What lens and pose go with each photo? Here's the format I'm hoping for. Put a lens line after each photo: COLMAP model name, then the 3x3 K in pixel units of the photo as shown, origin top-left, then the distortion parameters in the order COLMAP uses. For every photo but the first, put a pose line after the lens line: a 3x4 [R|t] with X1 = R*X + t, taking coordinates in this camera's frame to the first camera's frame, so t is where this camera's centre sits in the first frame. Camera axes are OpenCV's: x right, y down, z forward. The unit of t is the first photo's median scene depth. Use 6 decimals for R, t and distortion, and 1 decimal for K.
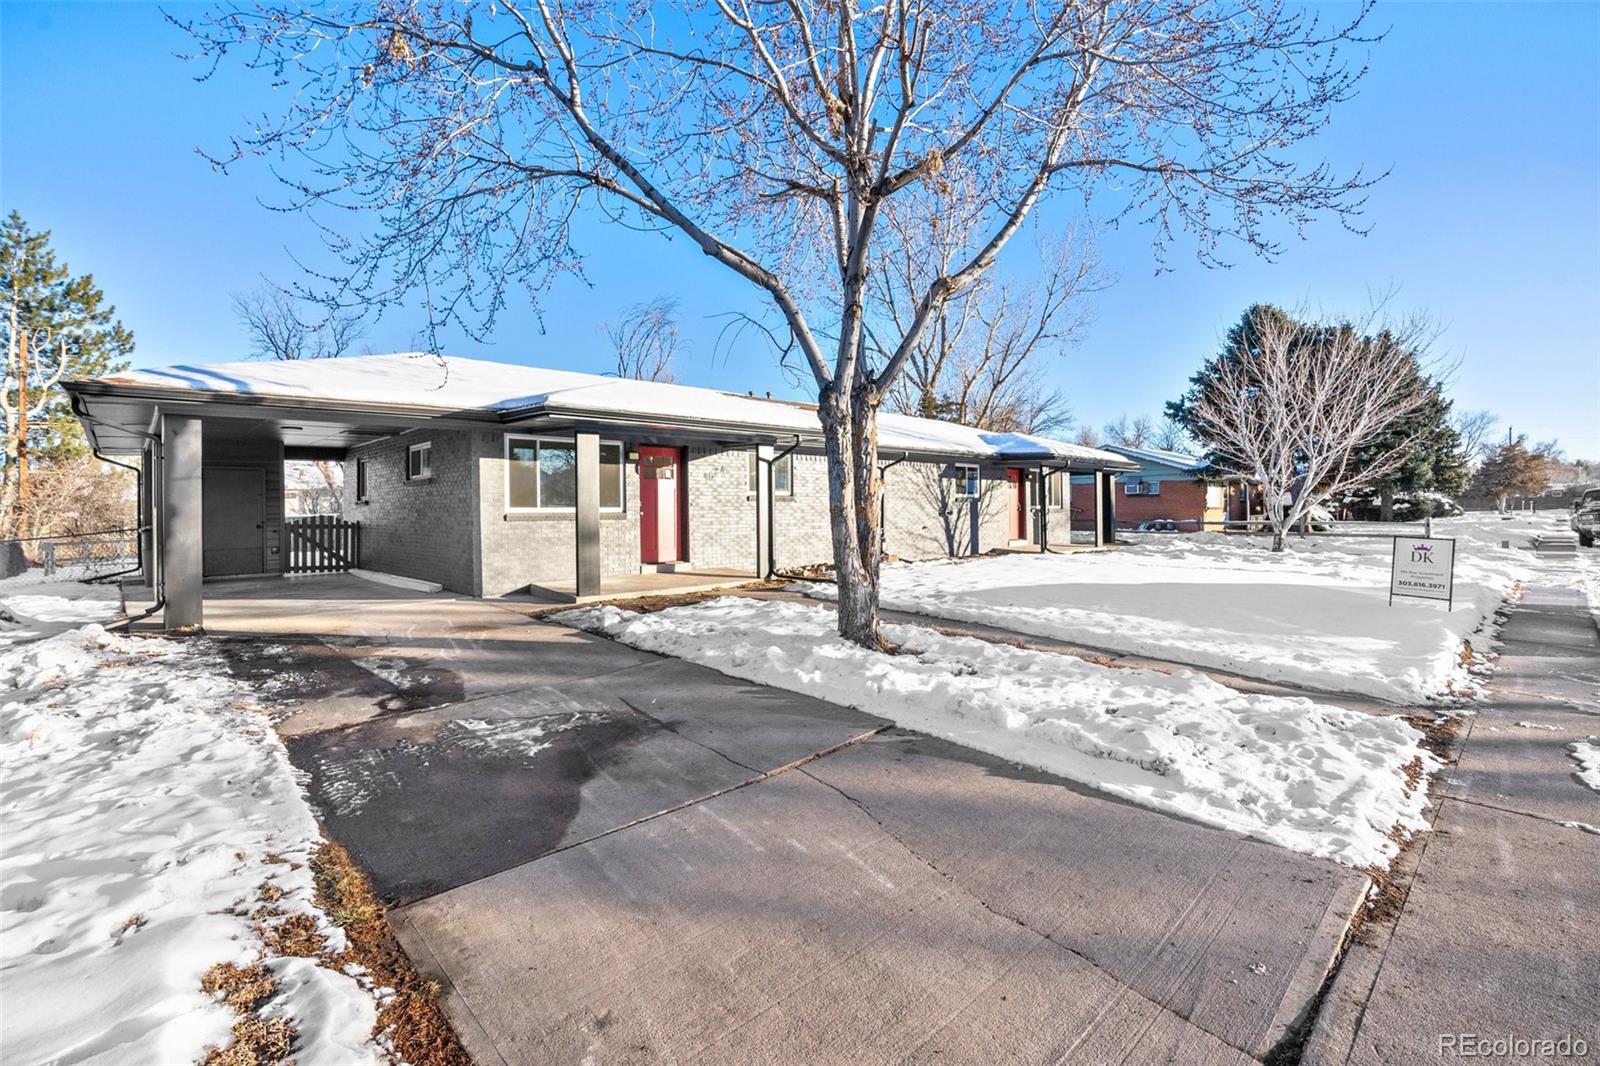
lens RADIAL K [[727.8, 0, 796.3], [0, 727.8, 500.9], [0, 0, 1]] dist [-0.006071, -0.000531]
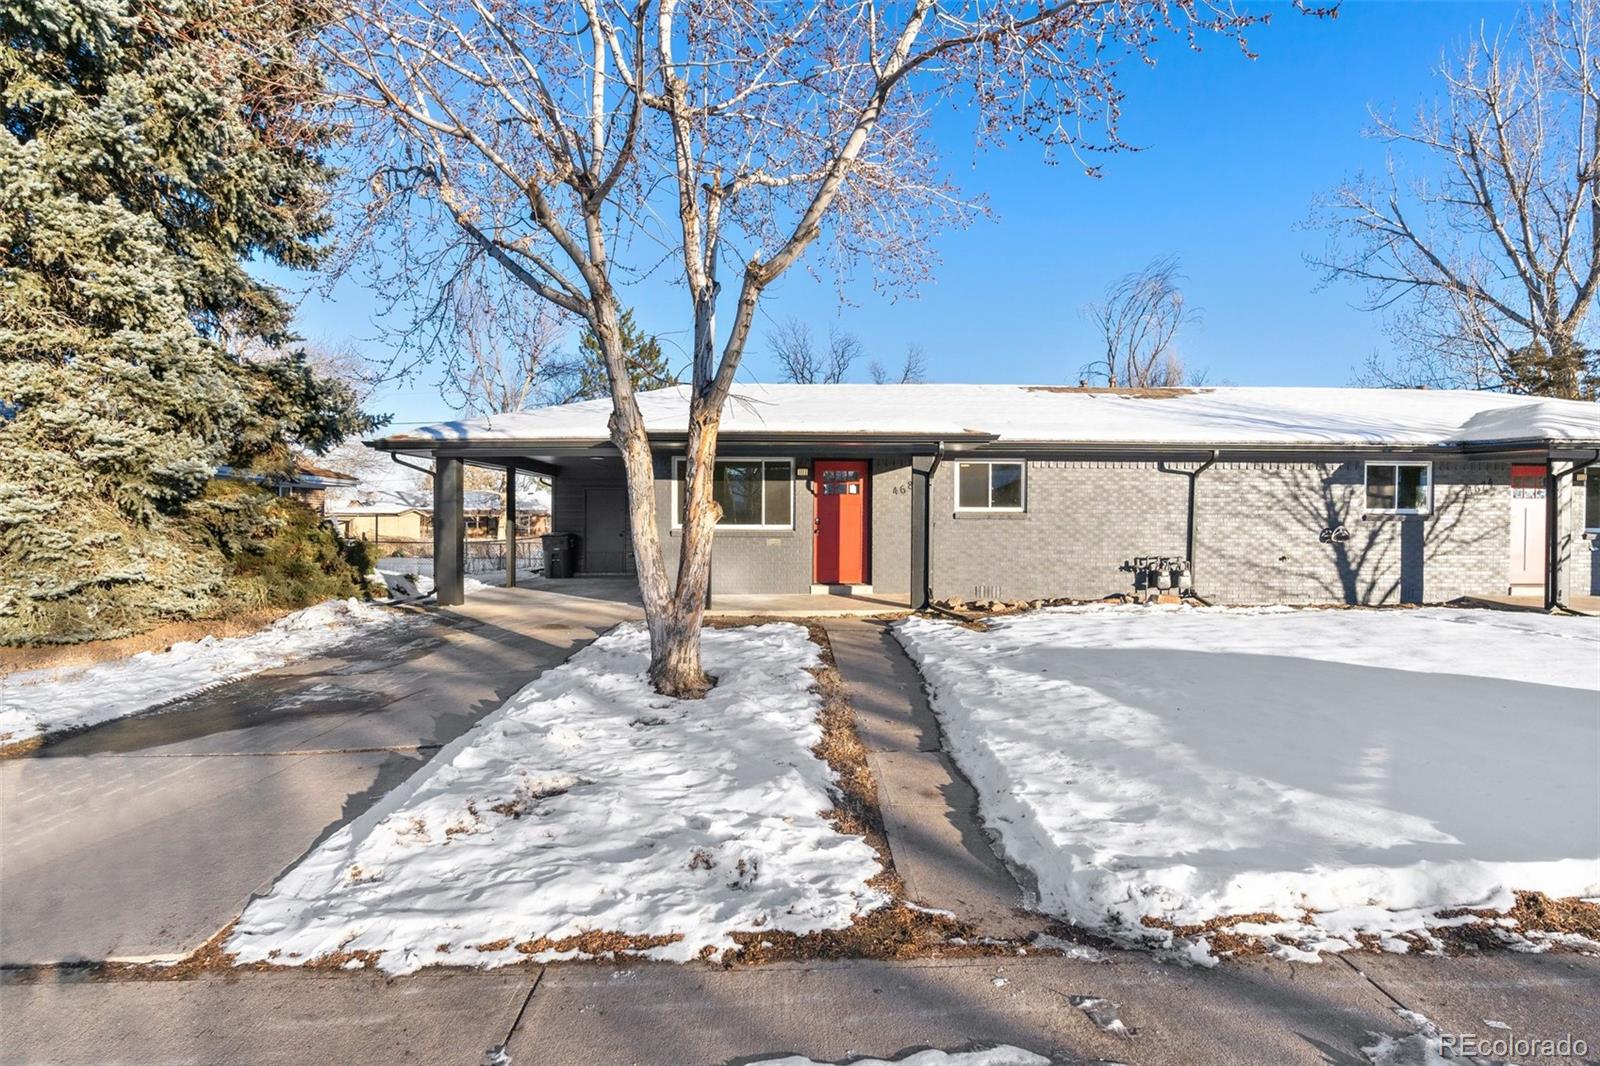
lens RADIAL K [[816.1, 0, 800.1], [0, 816.1, 537.2], [0, 0, 1]] dist [-0.007673, 0.000225]
pose [[0.742488, 0.024152, -0.669423, 0.328266], [-0.001245, 0.999398, 0.034677, -0.008075], [0.669858, -0.024914, 0.742071, 0.122343]]
